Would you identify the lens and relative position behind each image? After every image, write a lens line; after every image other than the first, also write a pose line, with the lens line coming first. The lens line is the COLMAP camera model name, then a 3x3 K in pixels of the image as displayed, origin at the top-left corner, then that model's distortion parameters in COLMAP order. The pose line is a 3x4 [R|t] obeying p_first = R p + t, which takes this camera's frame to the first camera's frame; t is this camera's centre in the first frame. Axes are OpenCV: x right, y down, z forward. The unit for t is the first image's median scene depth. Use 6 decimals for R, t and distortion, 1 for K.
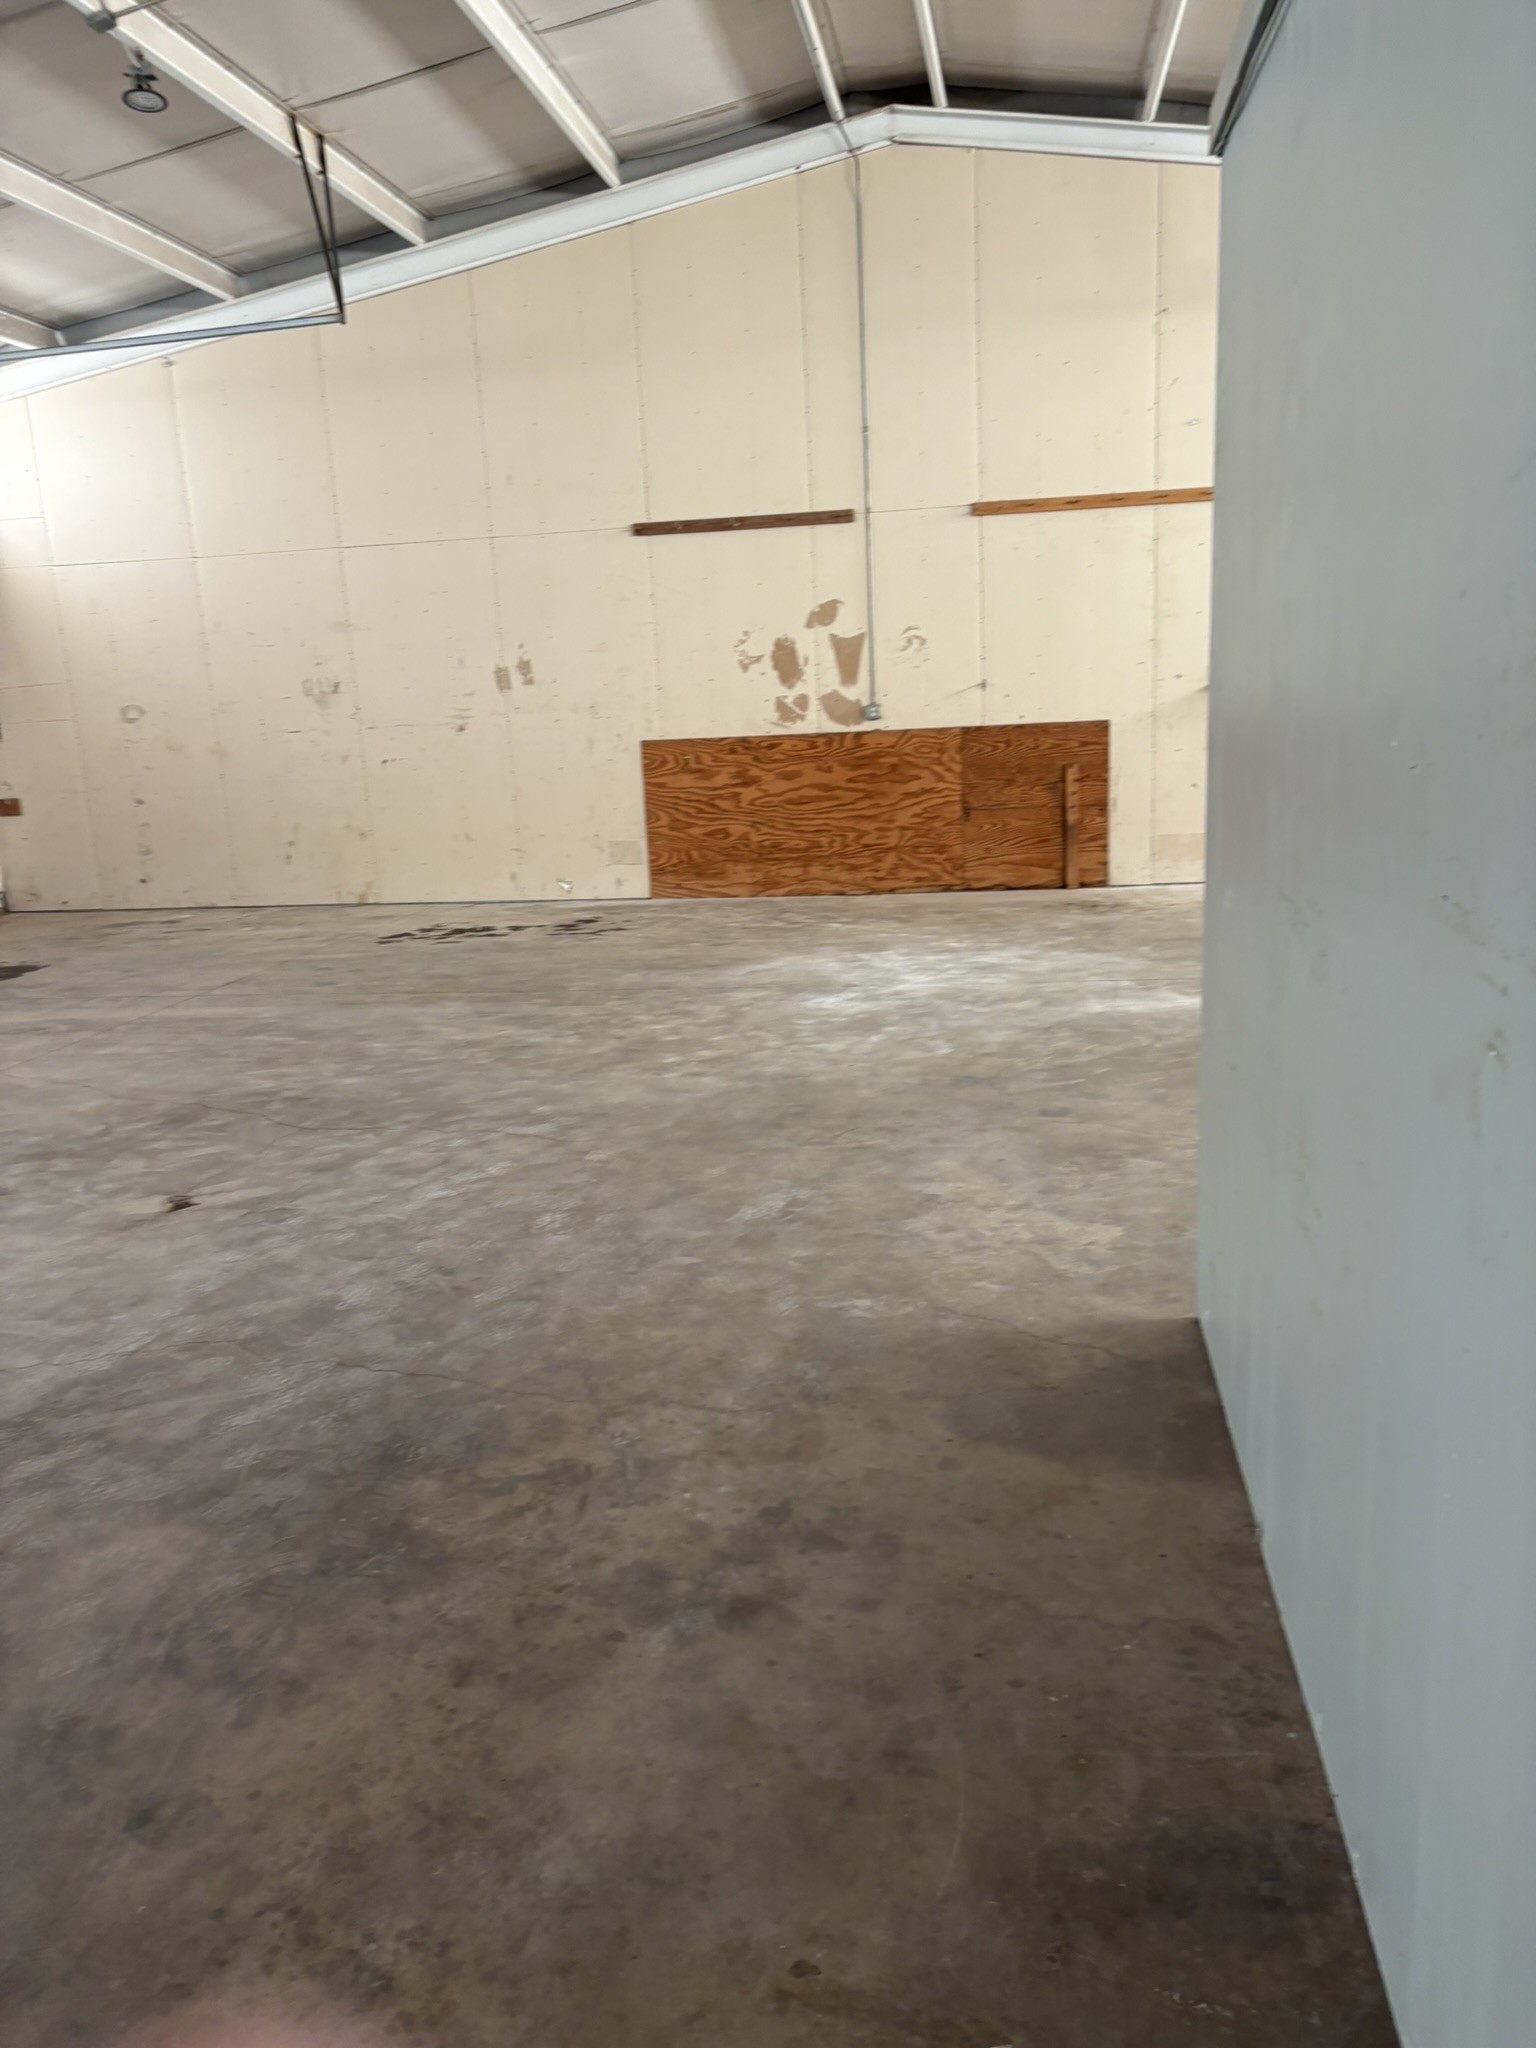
lens RADIAL K [[1543.4, 0, 768.0], [0, 1543.4, 1024.0], [0, 0, 1]] dist [0.032202, -0.004636]
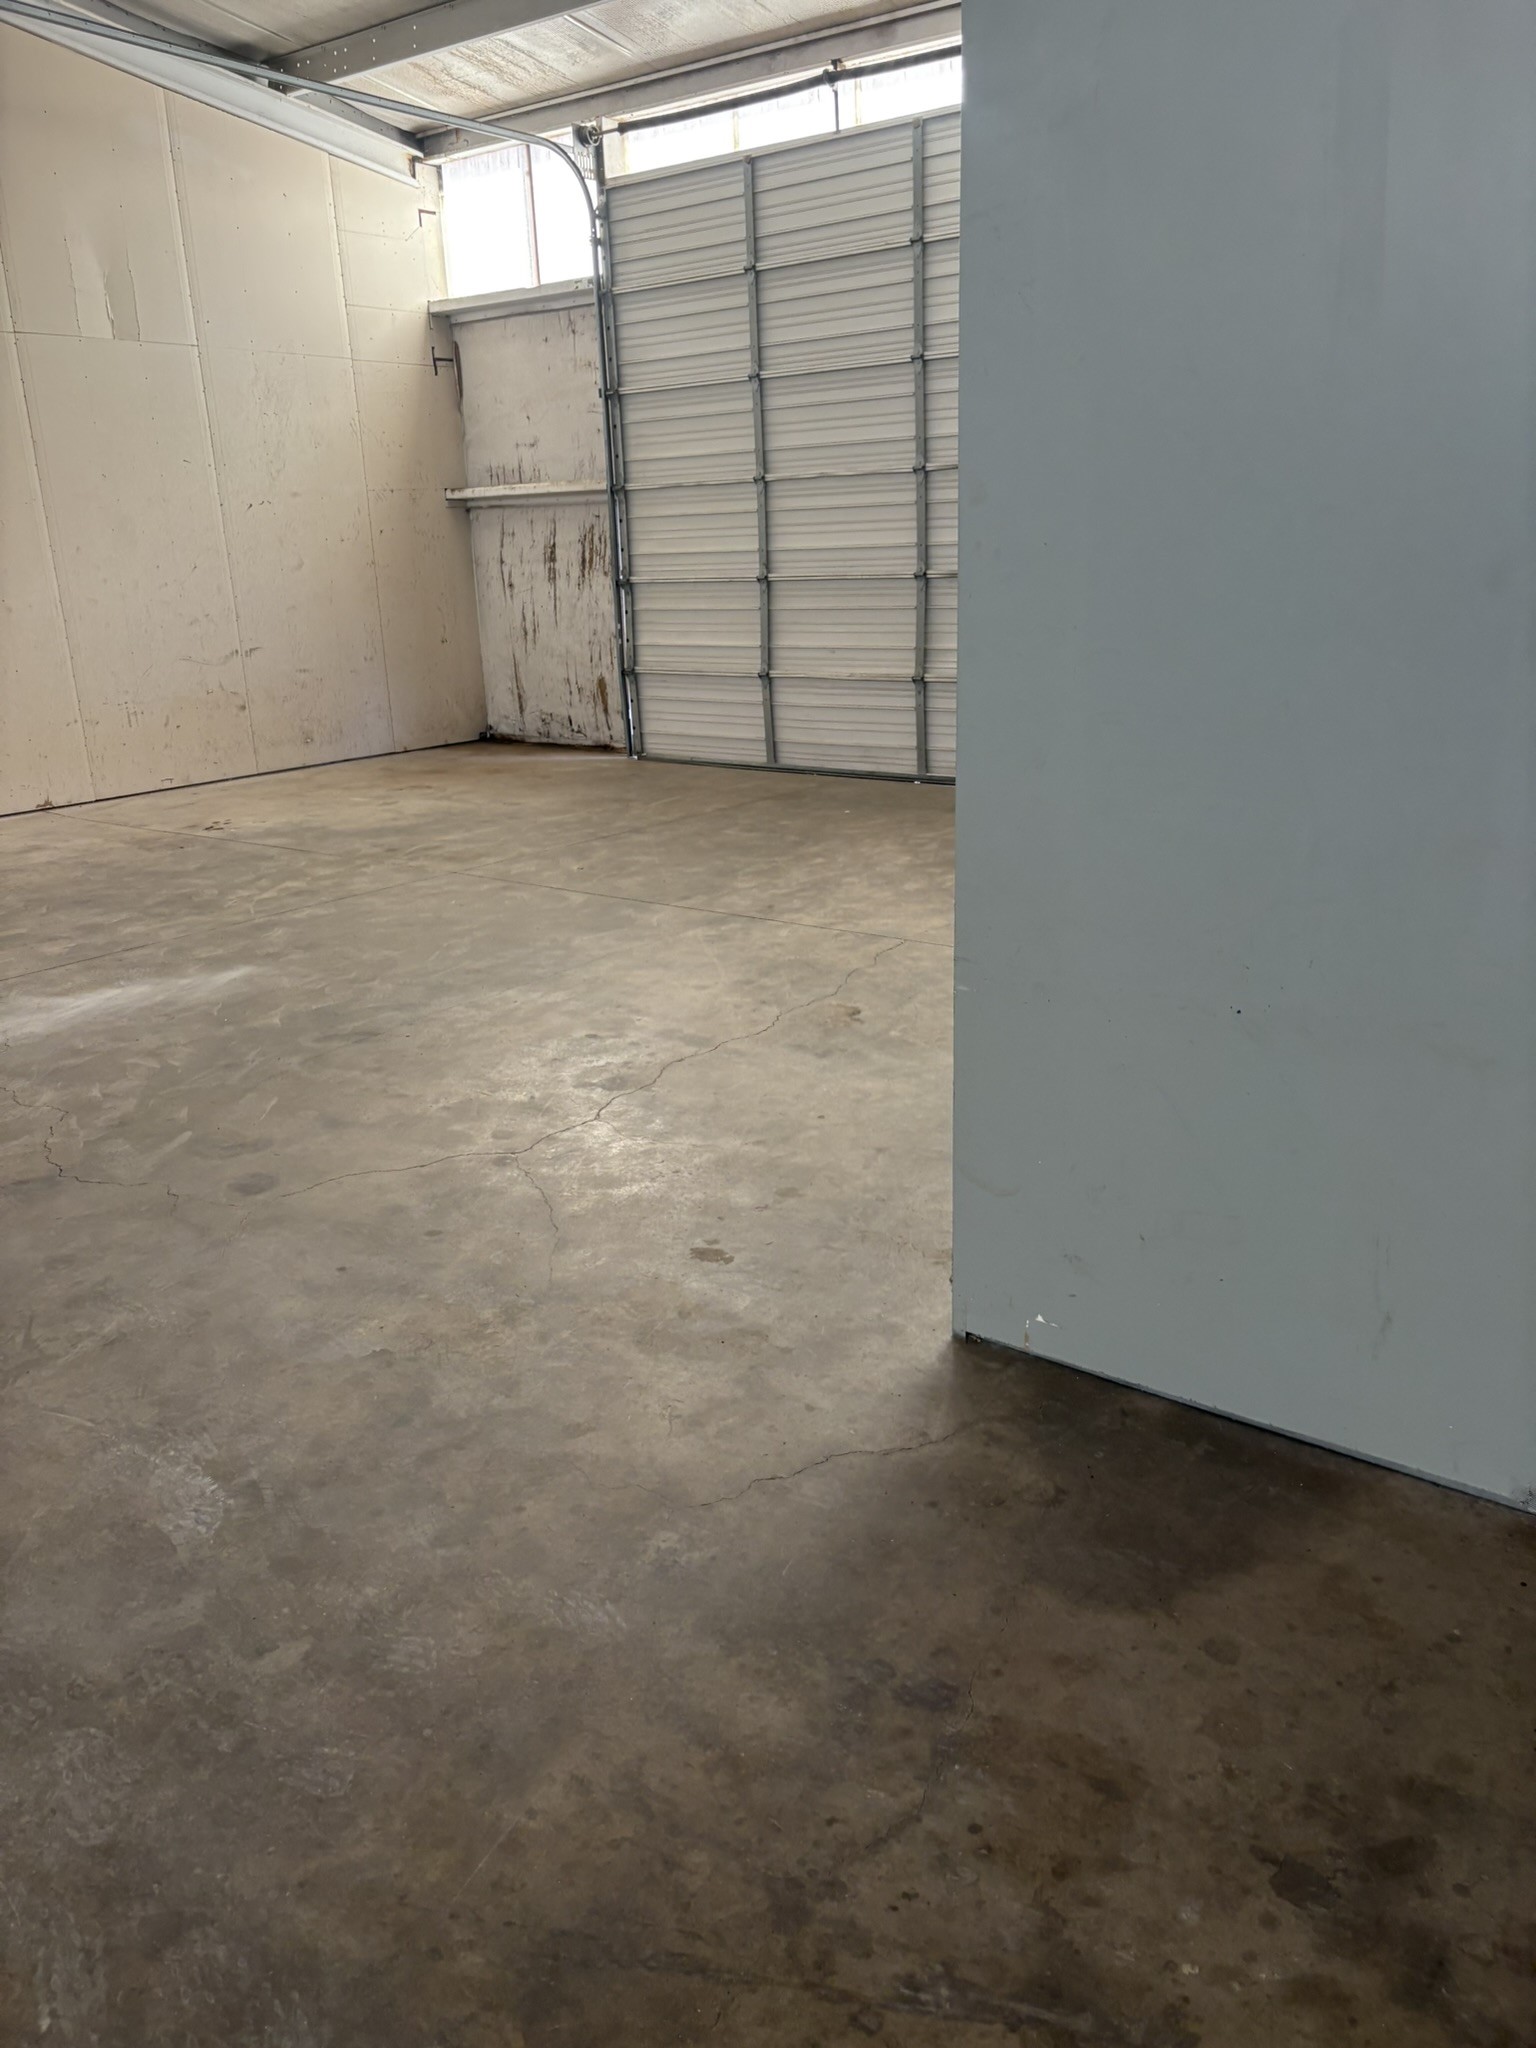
lens RADIAL K [[1543.4, 0, 768.0], [0, 1543.4, 1024.0], [0, 0, 1]] dist [0.032202, -0.004636]
pose [[0.469045, -0.241609, 0.849483, -0.254857], [0.197378, 0.966201, 0.165822, -0.074944], [-0.860836, 0.089891, 0.500881, 0.394425]]
